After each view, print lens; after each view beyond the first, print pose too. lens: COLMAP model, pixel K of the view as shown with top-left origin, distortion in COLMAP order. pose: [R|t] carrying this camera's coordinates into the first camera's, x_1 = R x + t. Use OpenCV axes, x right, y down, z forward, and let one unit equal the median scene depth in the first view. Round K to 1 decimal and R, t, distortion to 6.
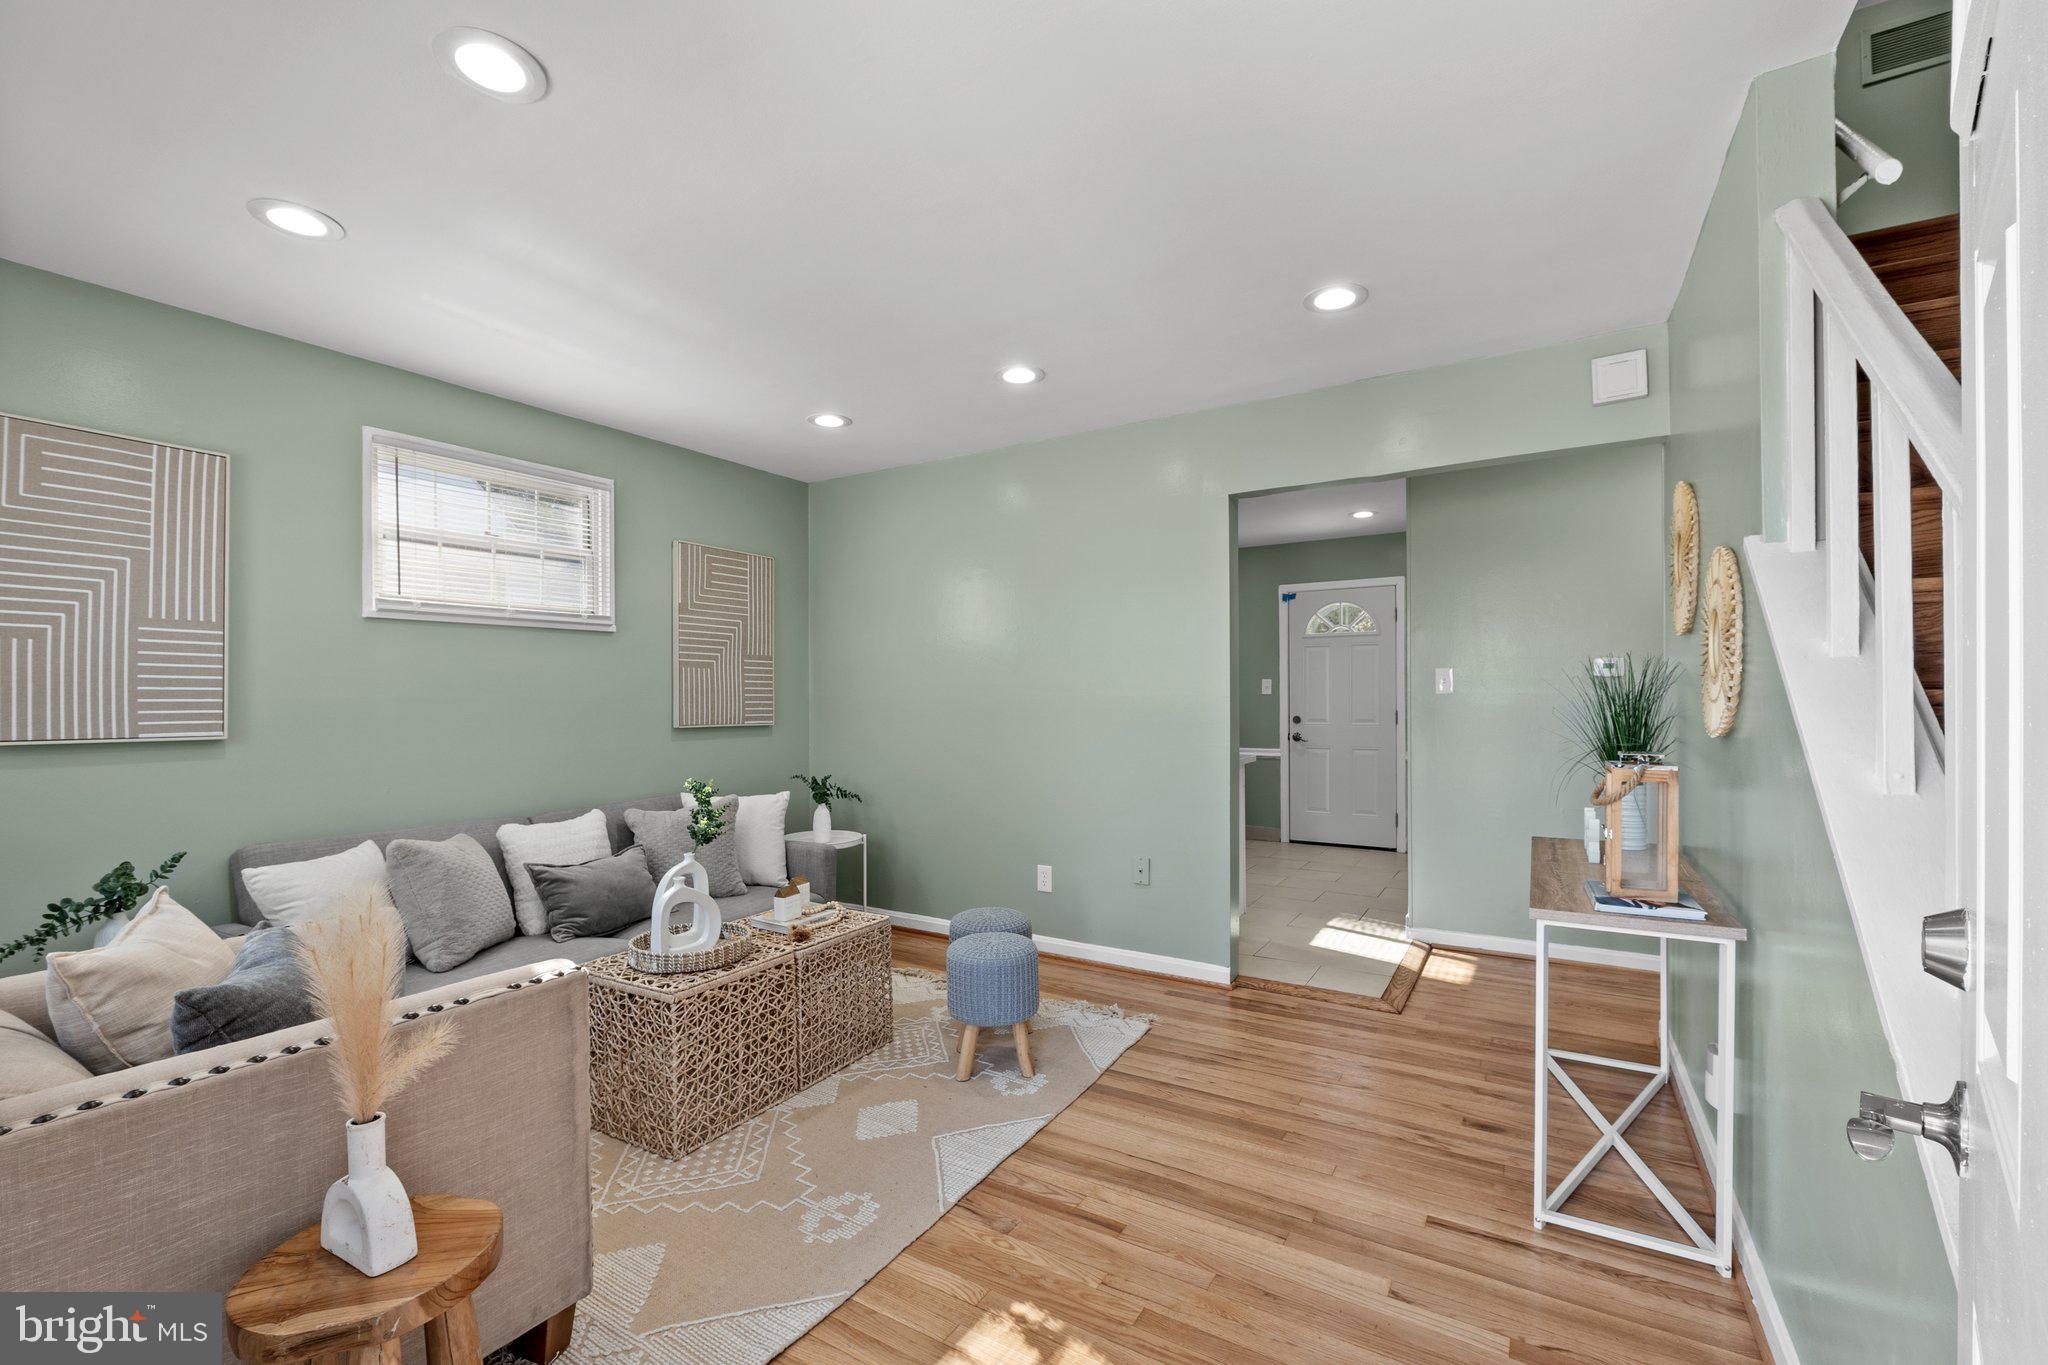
lens RADIAL K [[846.0, 0, 1038.3], [0, 846.0, 667.4], [0, 0, 1]] dist [-0.011381, 0.000043]
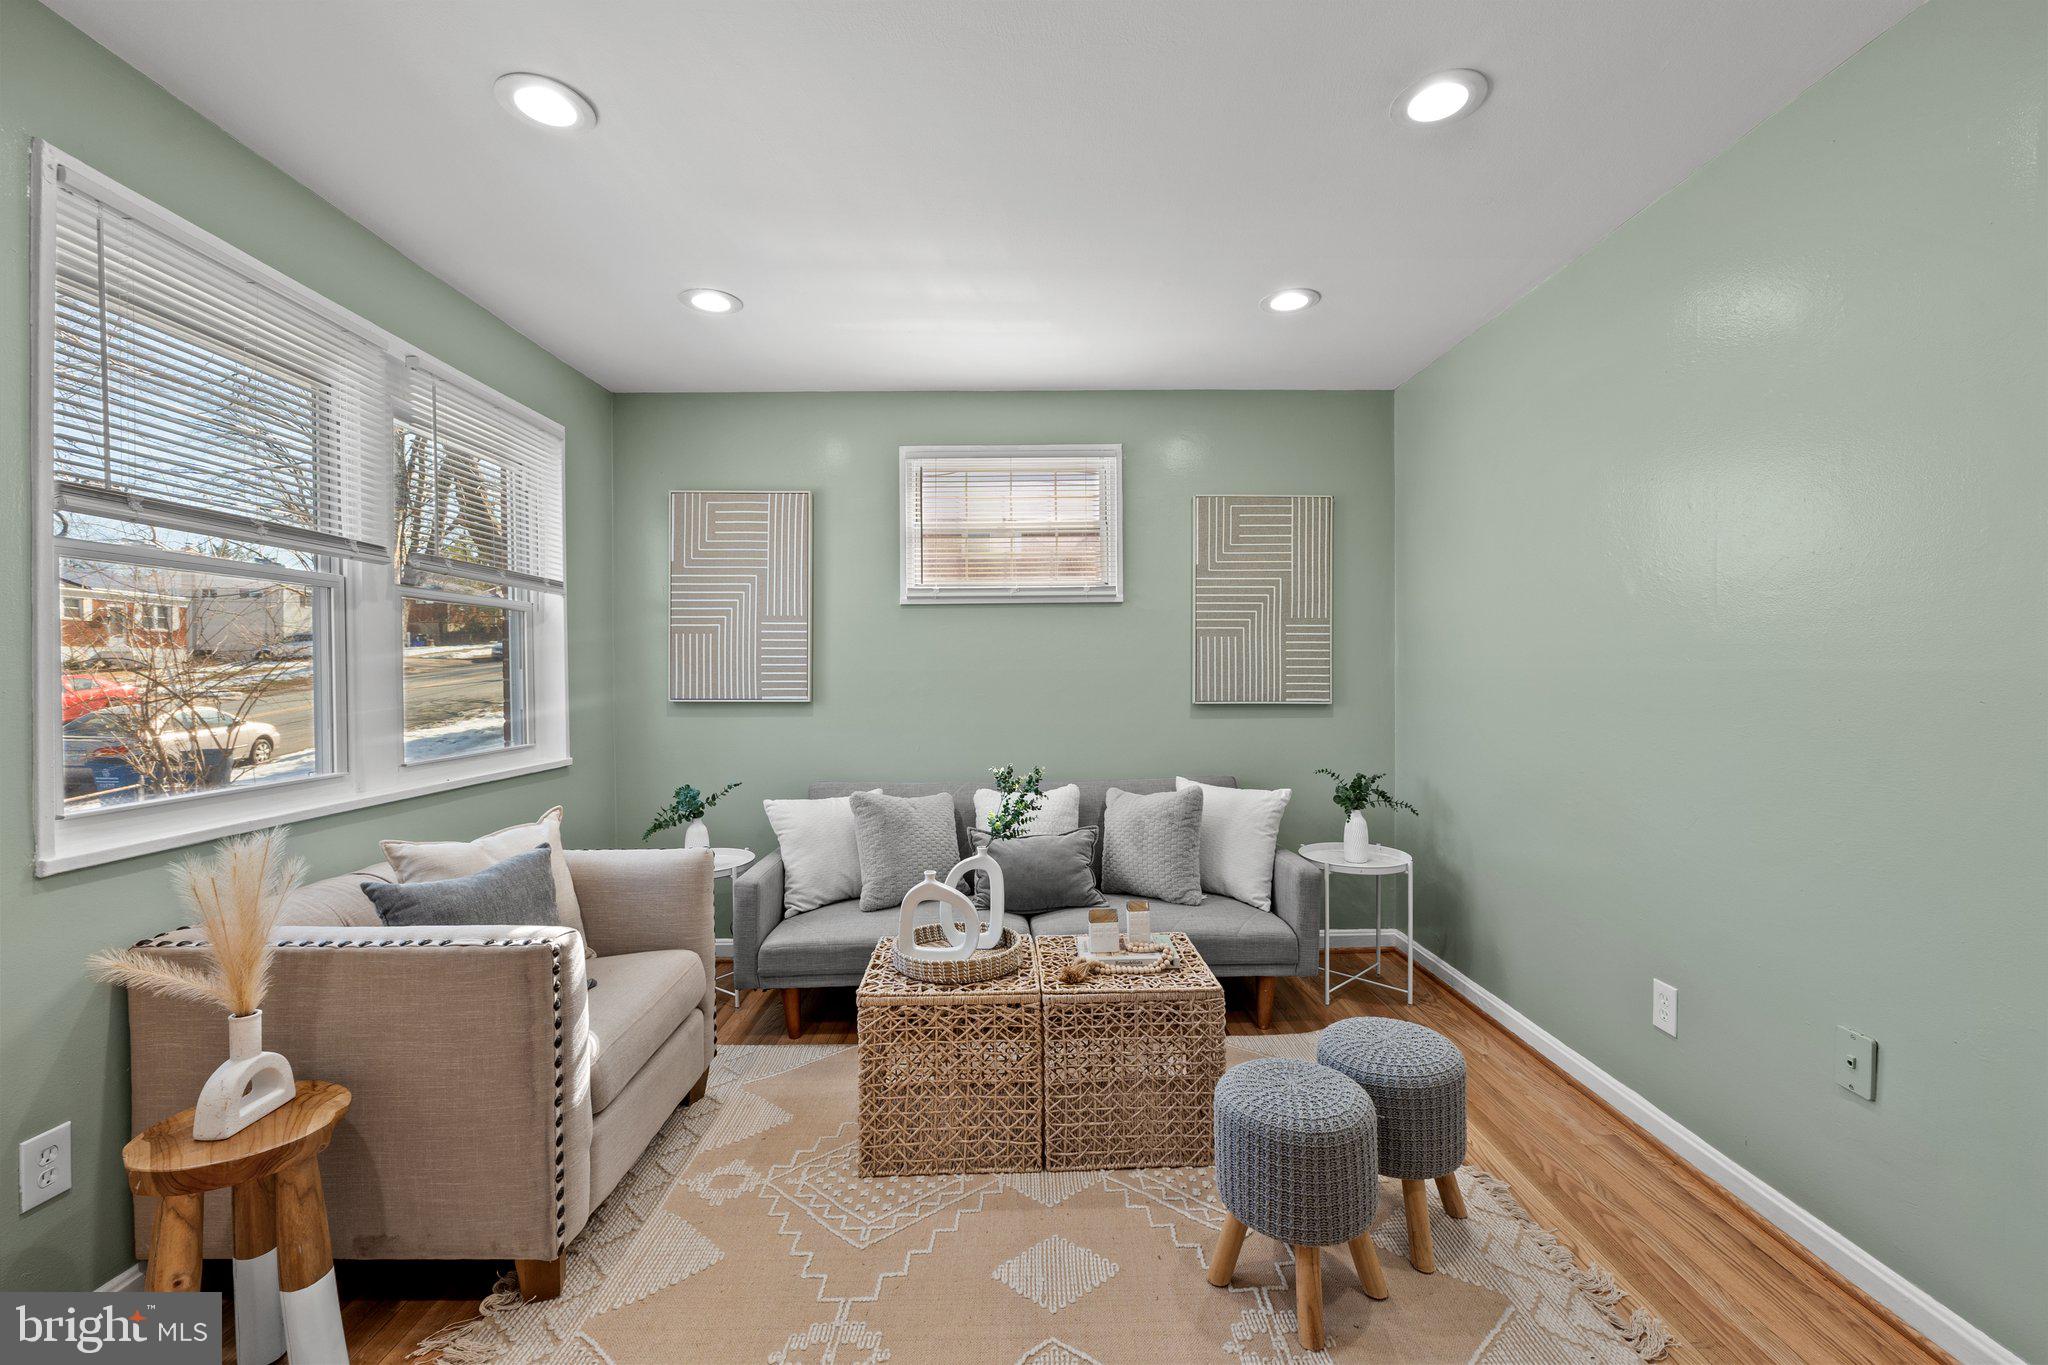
lens RADIAL K [[846.0, 0, 1038.3], [0, 846.0, 667.4], [0, 0, 1]] dist [-0.011381, 0.000043]
pose [[0.528091, 0.000275, -0.849188, 0.374086], [0.032083, 0.999280, 0.020275, 0.013491], [0.848582, -0.037952, 0.527701, 0.574043]]
